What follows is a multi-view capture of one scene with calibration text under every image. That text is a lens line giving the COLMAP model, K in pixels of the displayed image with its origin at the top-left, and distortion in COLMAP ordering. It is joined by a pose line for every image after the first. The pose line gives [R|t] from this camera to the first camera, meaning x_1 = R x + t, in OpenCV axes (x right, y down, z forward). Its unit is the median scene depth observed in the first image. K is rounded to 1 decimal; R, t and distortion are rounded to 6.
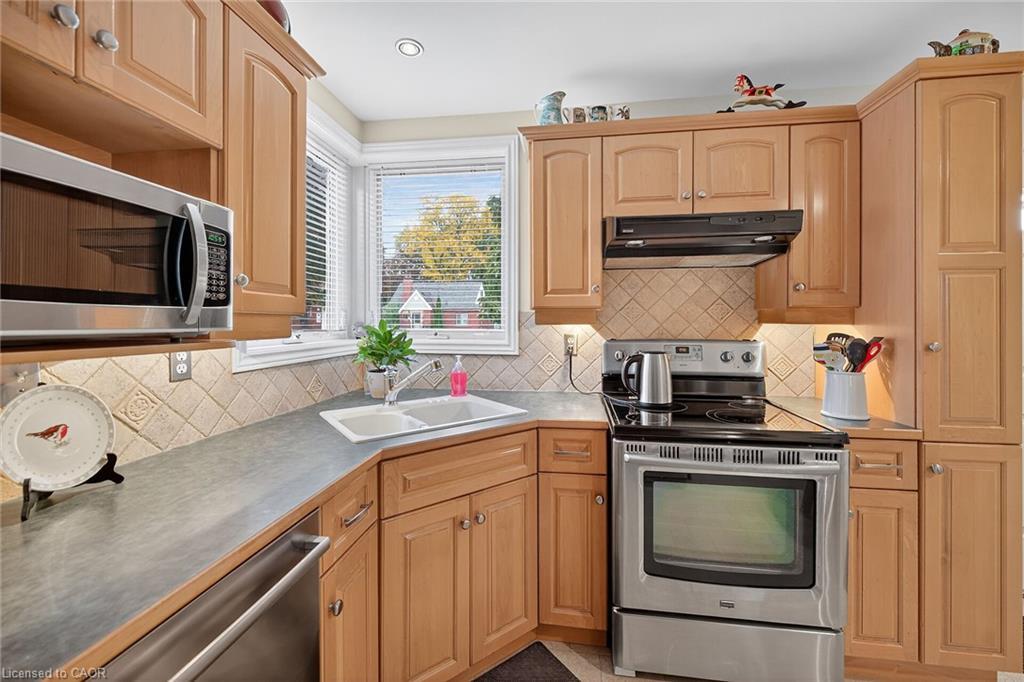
lens RADIAL K [[402.3, 0, 519.3], [0, 402.3, 324.0], [0, 0, 1]] dist [0.000461, -0.000041]
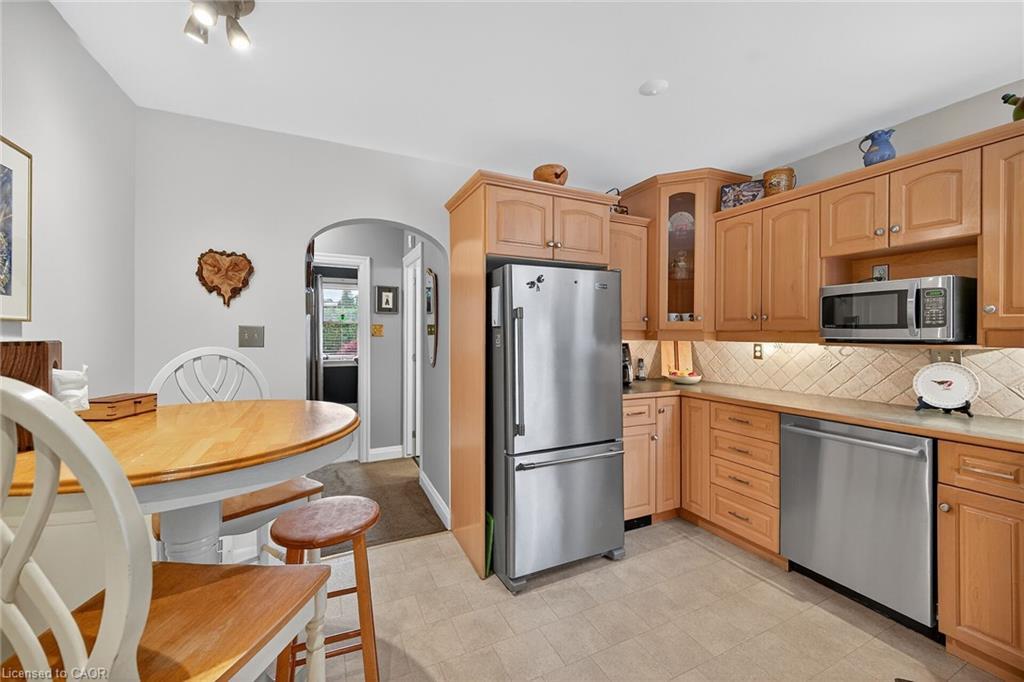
lens RADIAL K [[395.1, 0, 512.7], [0, 395.1, 333.7], [0, 0, 1]] dist [0.000502, -0.000207]
pose [[-0.834249, -0.002502, -0.551382, 1.096021], [-0.004008, 0.999991, 0.001527, -0.003418], [0.551373, 0.003484, -0.834251, 0.781361]]
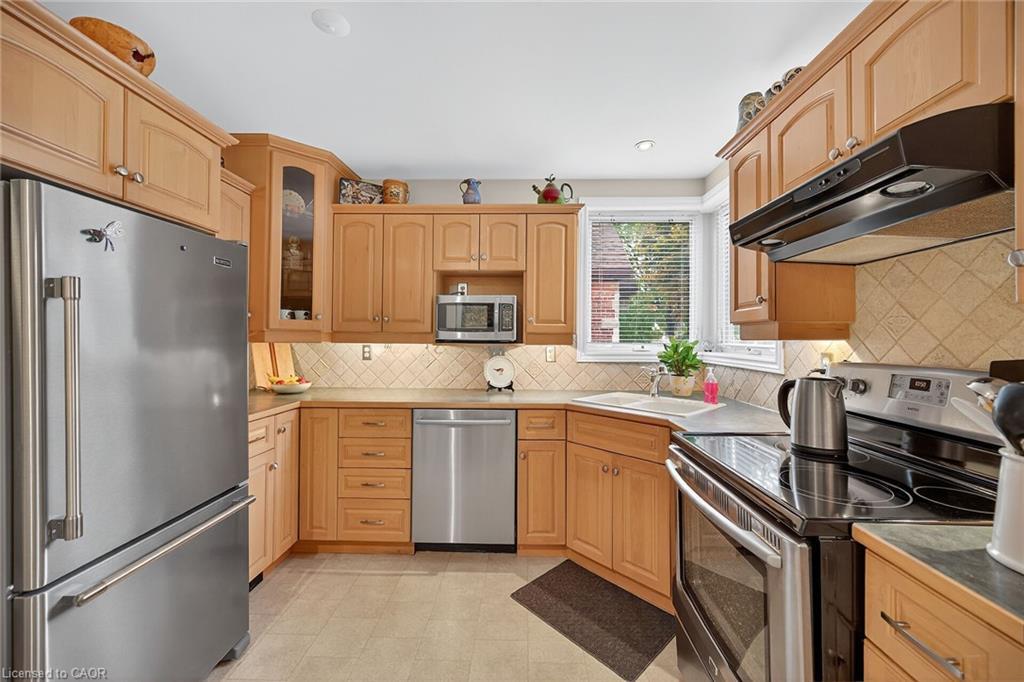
lens RADIAL K [[395.1, 0, 512.7], [0, 395.1, 333.7], [0, 0, 1]] dist [0.000502, -0.000207]
pose [[0.107013, -0.009704, -0.994210, 1.068009], [-0.010177, 0.999889, -0.010855, 0.002058], [0.994206, 0.011280, 0.106902, 0.388870]]
